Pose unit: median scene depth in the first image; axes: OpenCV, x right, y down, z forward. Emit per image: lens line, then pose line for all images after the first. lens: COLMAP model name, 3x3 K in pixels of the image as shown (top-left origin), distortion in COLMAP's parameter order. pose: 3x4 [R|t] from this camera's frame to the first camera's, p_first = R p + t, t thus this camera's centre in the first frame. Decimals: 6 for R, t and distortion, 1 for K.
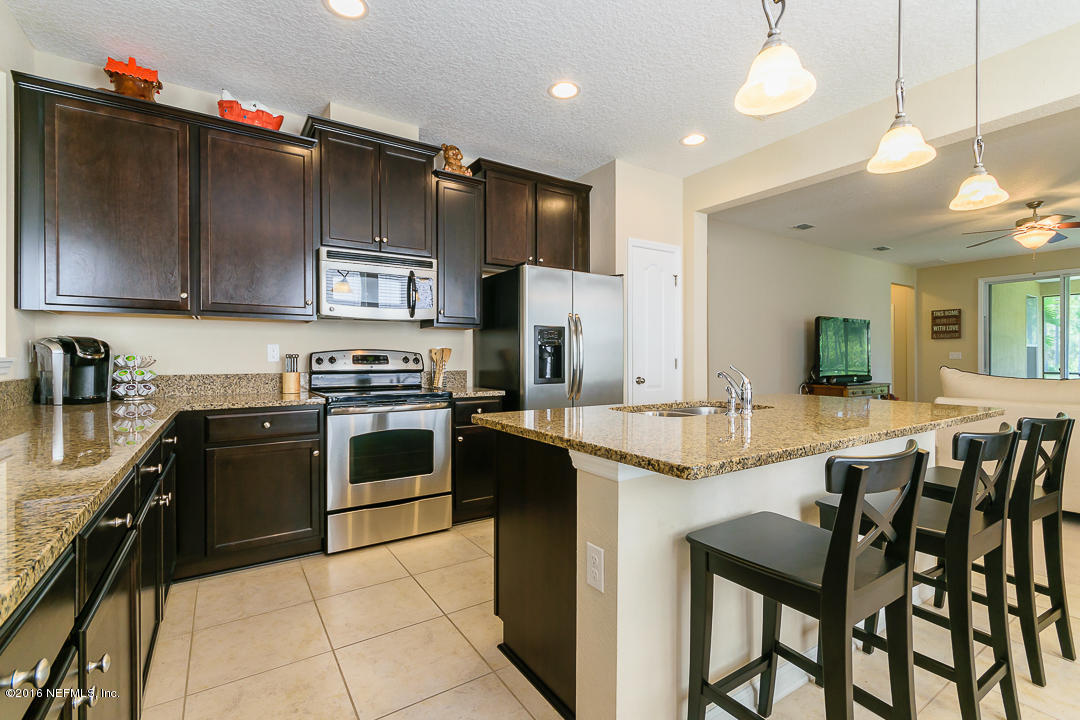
lens RADIAL K [[490.8, 0, 558.8], [0, 490.8, 359.4], [0, 0, 1]] dist [0.007468, 0.000953]
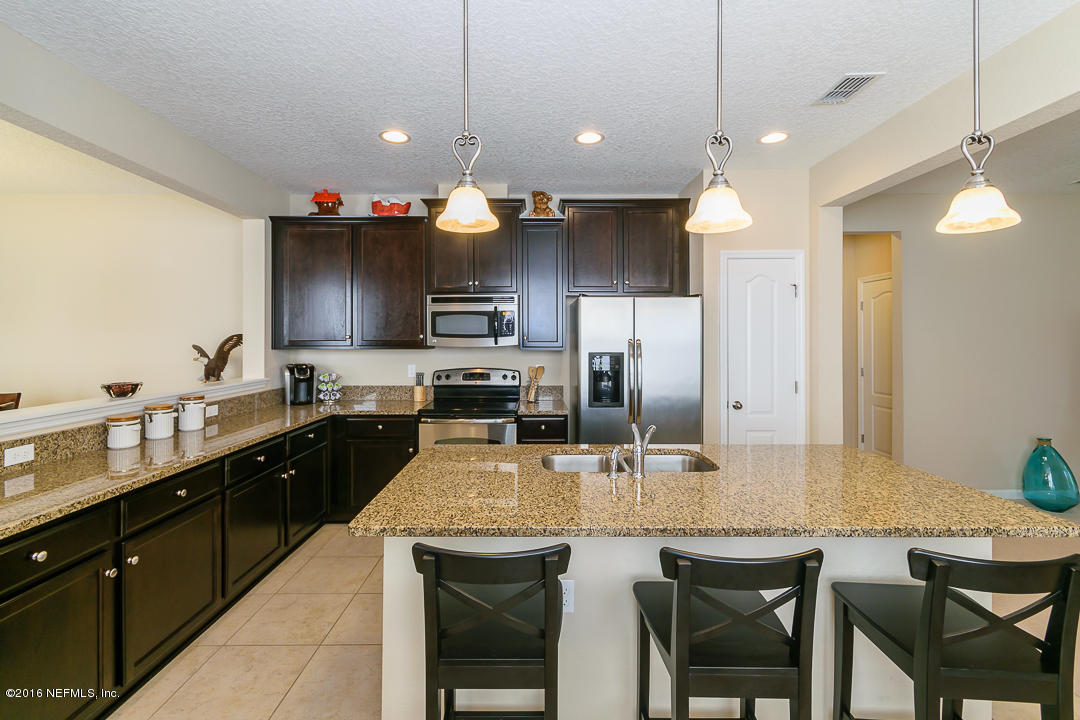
lens RADIAL K [[490.8, 0, 532.1], [0, 490.8, 341.5], [0, 0, 1]] dist [0.007468, 0.000953]
pose [[0.829082, 0.004686, -0.559107, 0.468333], [-0.004495, 0.999988, 0.001716, -0.098666], [0.559109, 0.001091, 0.829094, 0.043329]]
